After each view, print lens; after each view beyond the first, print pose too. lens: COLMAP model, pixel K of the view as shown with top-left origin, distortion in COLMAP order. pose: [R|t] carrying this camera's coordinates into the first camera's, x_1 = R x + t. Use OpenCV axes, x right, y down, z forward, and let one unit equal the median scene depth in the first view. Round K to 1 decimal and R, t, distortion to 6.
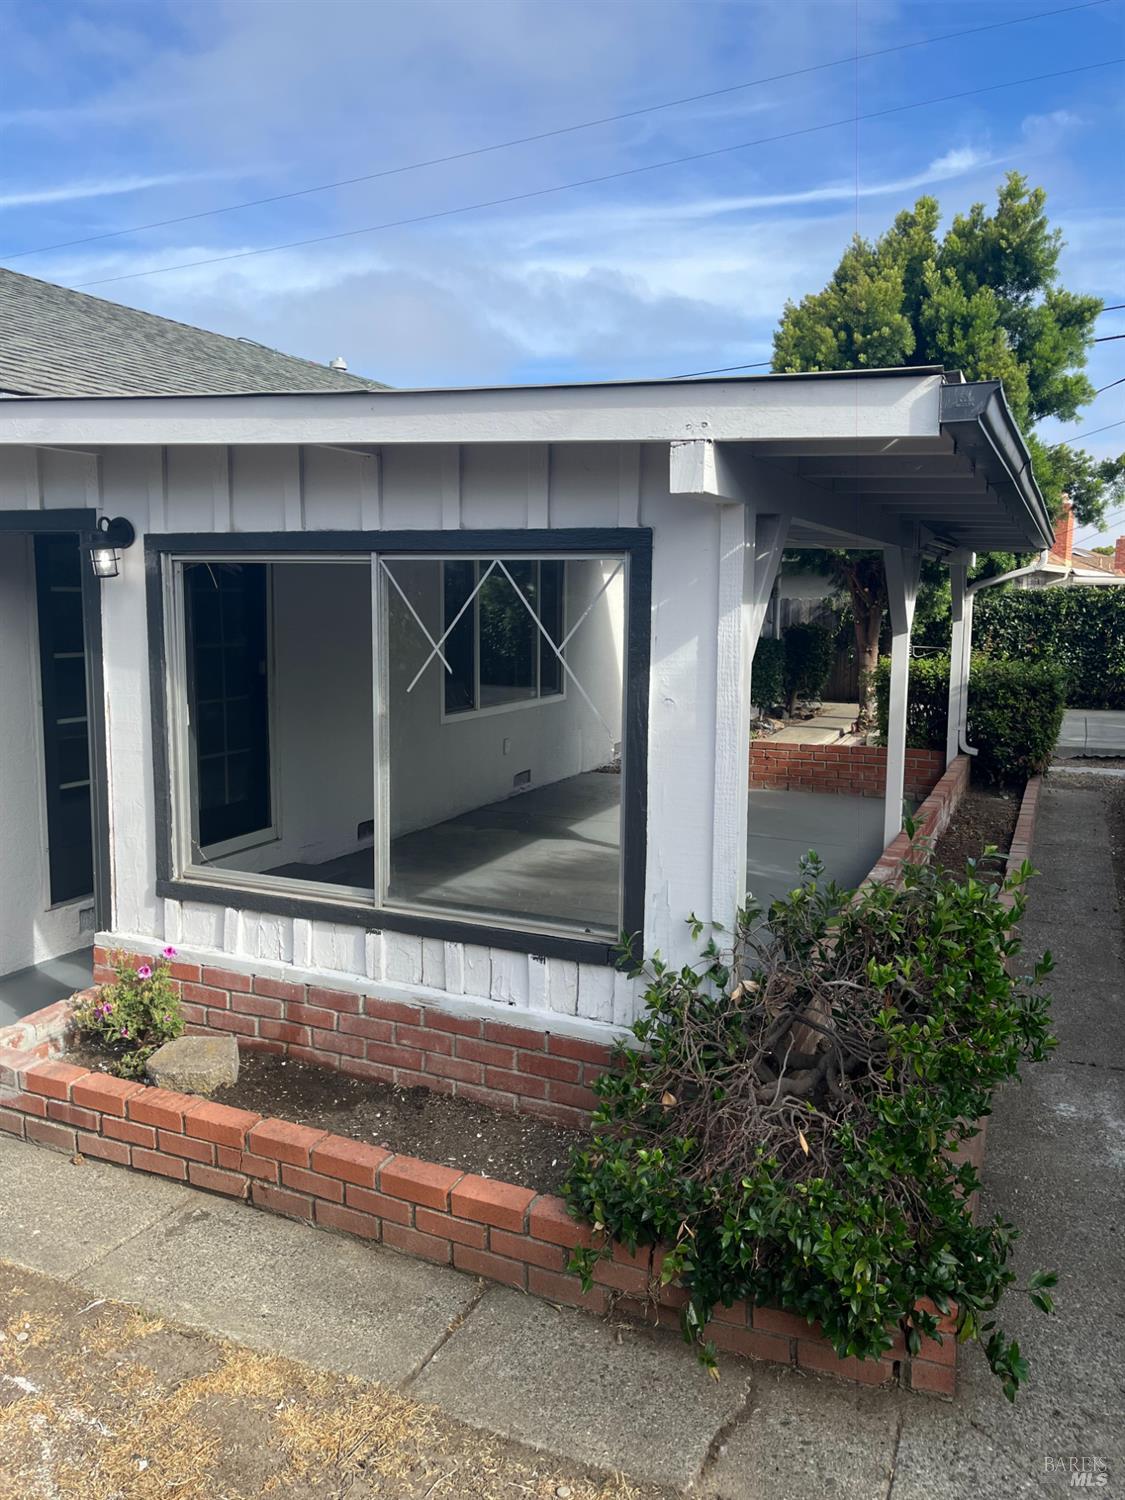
lens RADIAL K [[1116.4, 0, 558.2], [0, 1116.4, 753.2], [0, 0, 1]] dist [0.062668, -0.110216]
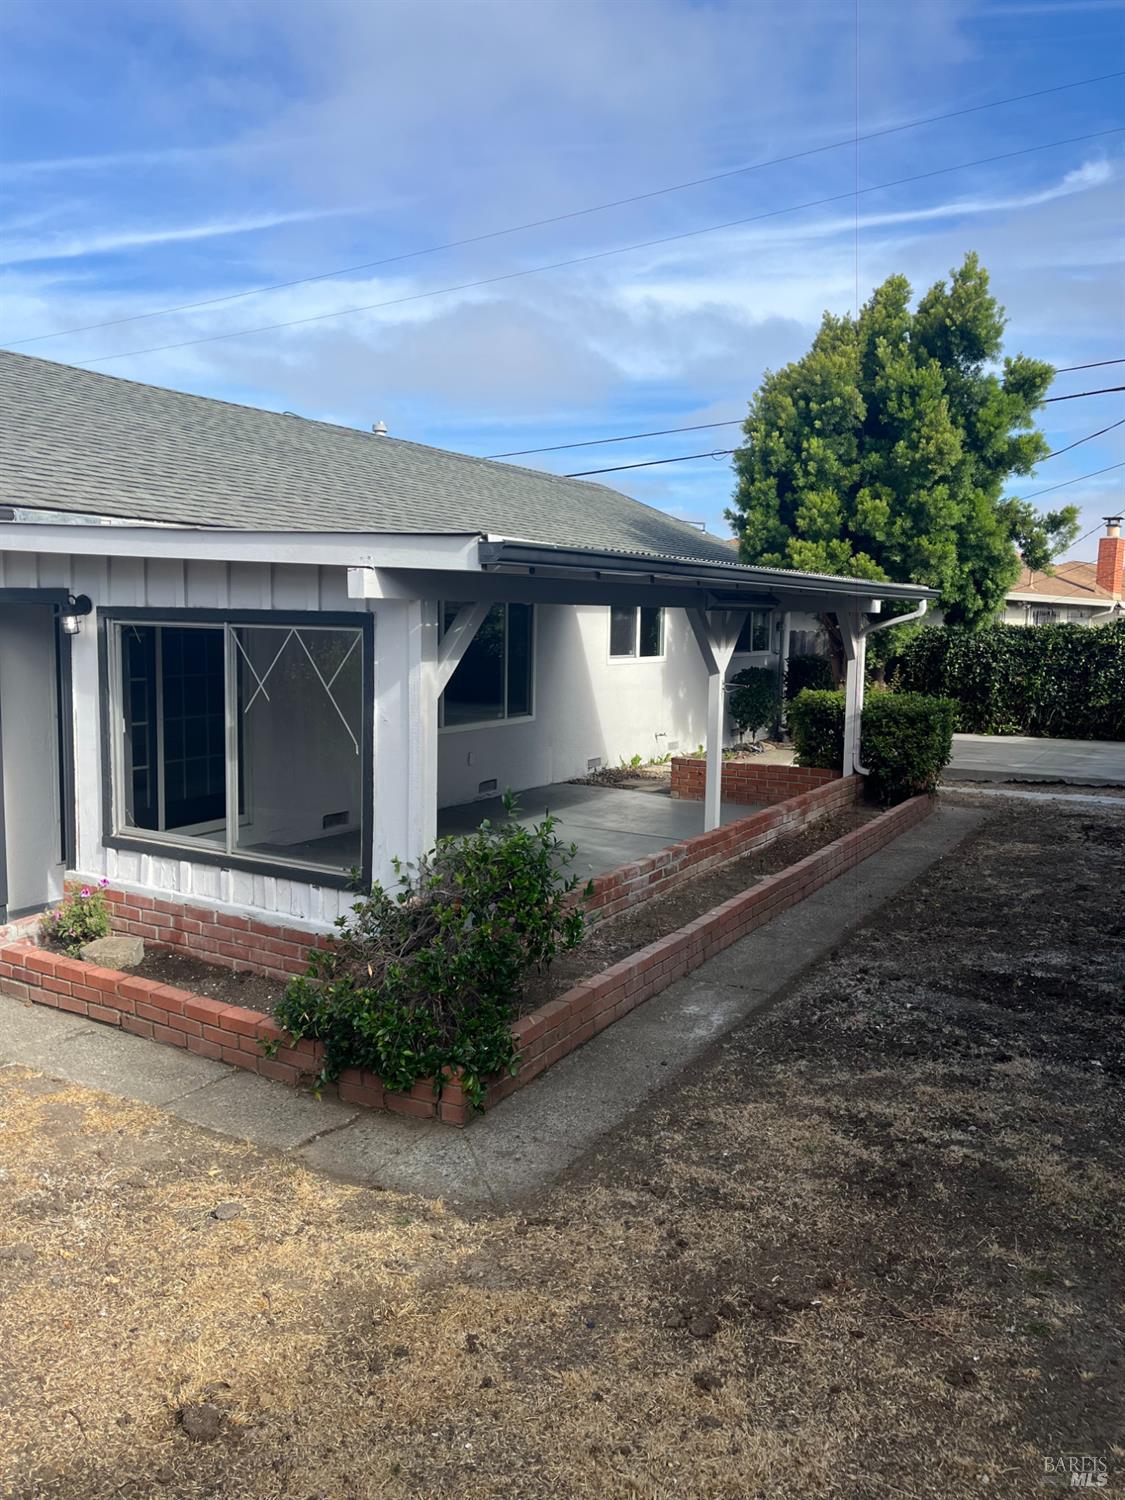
lens RADIAL K [[1120.6, 0, 562.5], [0, 1120.6, 750.0], [0, 0, 1]] dist [0.048232, -0.103847]
pose [[0.994967, 0.021471, -0.097878, 0.403489], [-0.023504, 0.999530, -0.019672, 0.014907], [0.097409, 0.021874, 0.995004, -0.441674]]
